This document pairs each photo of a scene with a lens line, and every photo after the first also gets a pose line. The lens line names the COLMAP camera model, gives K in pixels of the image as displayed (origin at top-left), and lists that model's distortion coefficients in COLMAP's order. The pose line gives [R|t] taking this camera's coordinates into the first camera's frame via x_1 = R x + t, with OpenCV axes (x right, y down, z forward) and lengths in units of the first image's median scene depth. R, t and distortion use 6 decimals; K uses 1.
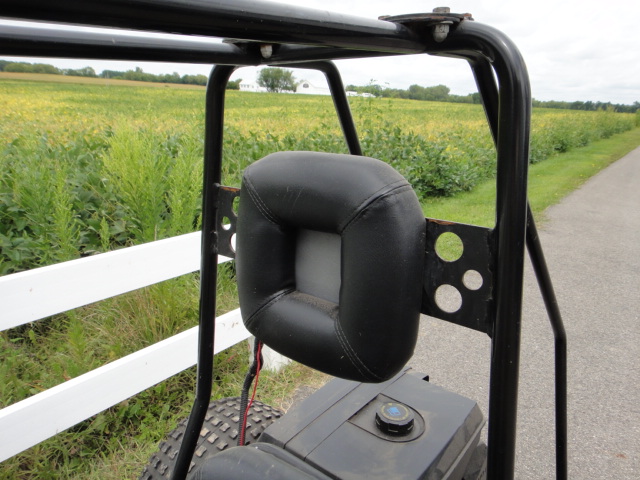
lens RADIAL K [[459.4, 0, 319.1], [0, 459.4, 235.1], [0, 0, 1]] dist [-0.001811, -0.003809]
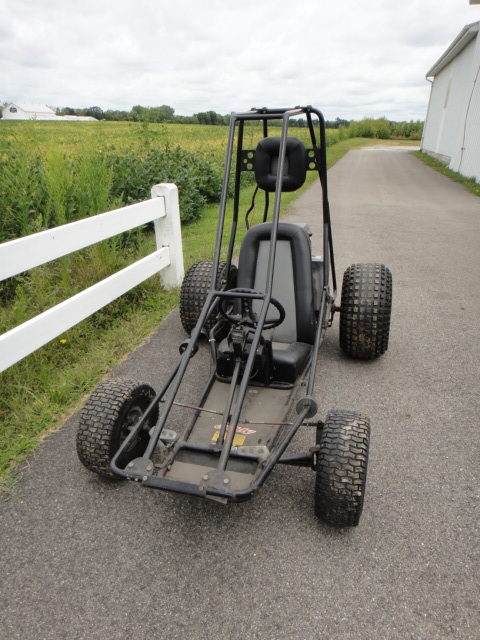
lens RADIAL K [[462.8, 0, 240.0], [0, 462.8, 320.0], [0, 0, 1]] dist [0.005420, -0.000881]
pose [[0.923022, -0.179544, 0.340286, -0.153787], [0.138614, 0.980228, 0.141206, 0.060972], [-0.358910, -0.083168, 0.929659, -0.220451]]
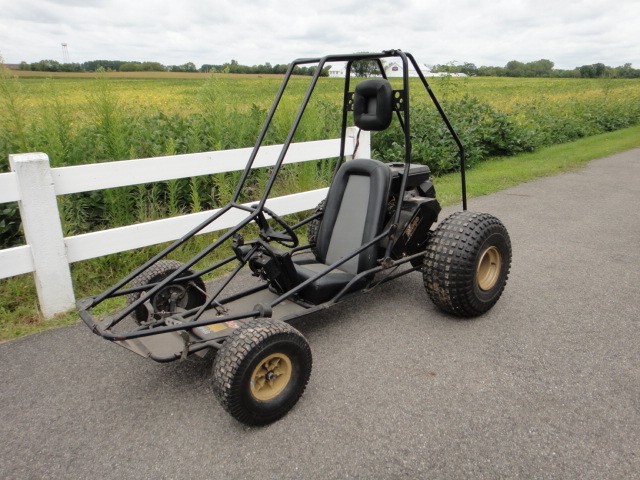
lens RADIAL K [[459.4, 0, 319.1], [0, 459.4, 235.1], [0, 0, 1]] dist [-0.001811, -0.003809]
pose [[0.981960, 0.010180, -0.188815, 0.025919], [-0.004570, 0.999536, 0.030127, 0.089776], [0.189034, -0.028721, 0.981550, -0.263295]]
